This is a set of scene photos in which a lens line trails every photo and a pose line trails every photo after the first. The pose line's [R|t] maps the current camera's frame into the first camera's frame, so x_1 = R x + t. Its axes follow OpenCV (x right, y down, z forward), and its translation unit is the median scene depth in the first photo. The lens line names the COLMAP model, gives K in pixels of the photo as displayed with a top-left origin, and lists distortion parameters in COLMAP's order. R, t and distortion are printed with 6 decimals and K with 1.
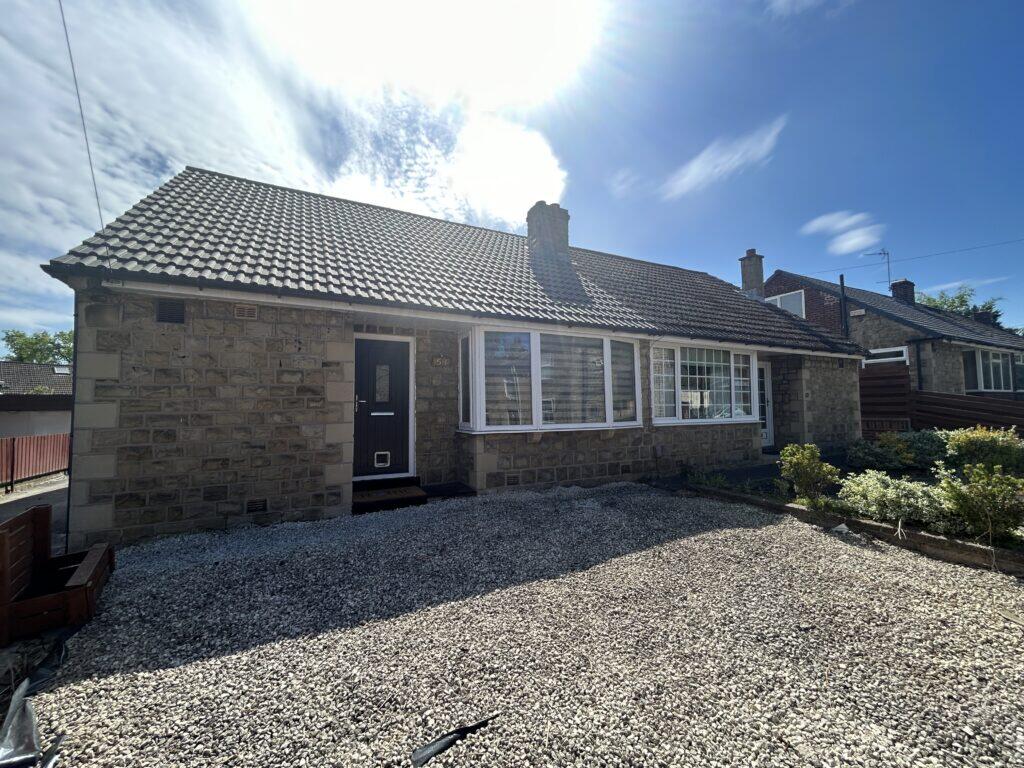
lens RADIAL K [[417.7, 0, 512.8], [0, 417.7, 386.9], [0, 0, 1]] dist [-0.004063, 0.001447]
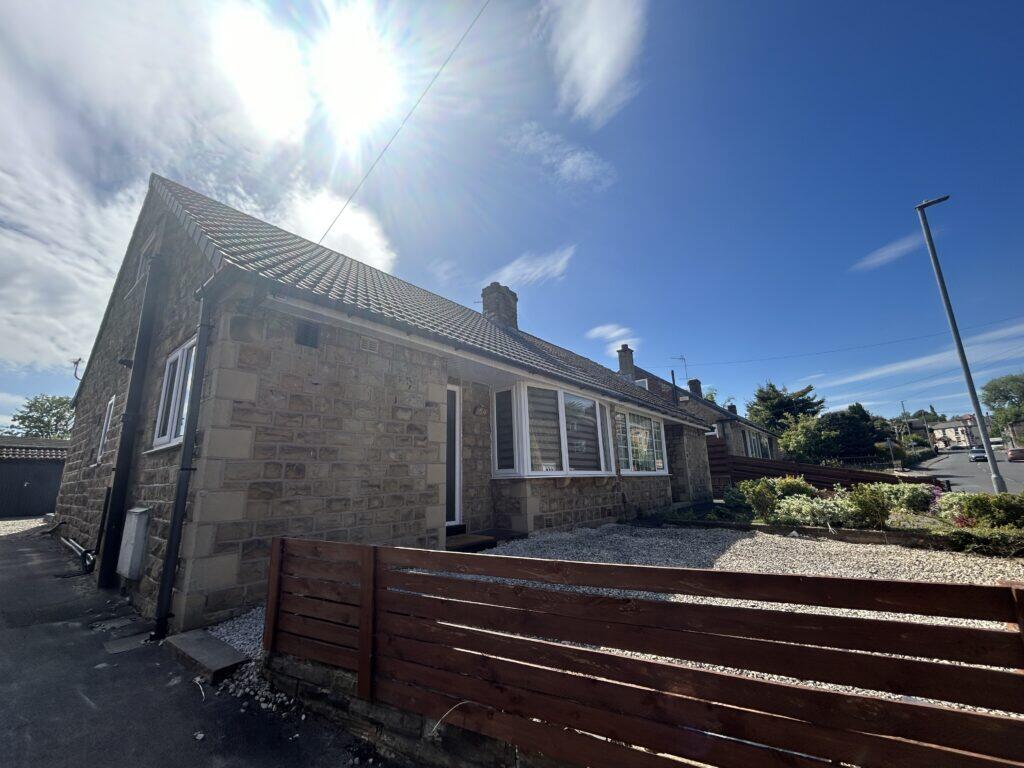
lens RADIAL K [[417.7, 0, 510.1], [0, 417.7, 384.9], [0, 0, 1]] dist [-0.004063, 0.001447]
pose [[0.913958, 0.076388, 0.398554, -0.713179], [-0.001644, 0.982812, -0.184600, 0.092200], [-0.405805, 0.168061, 0.898375, 0.001319]]
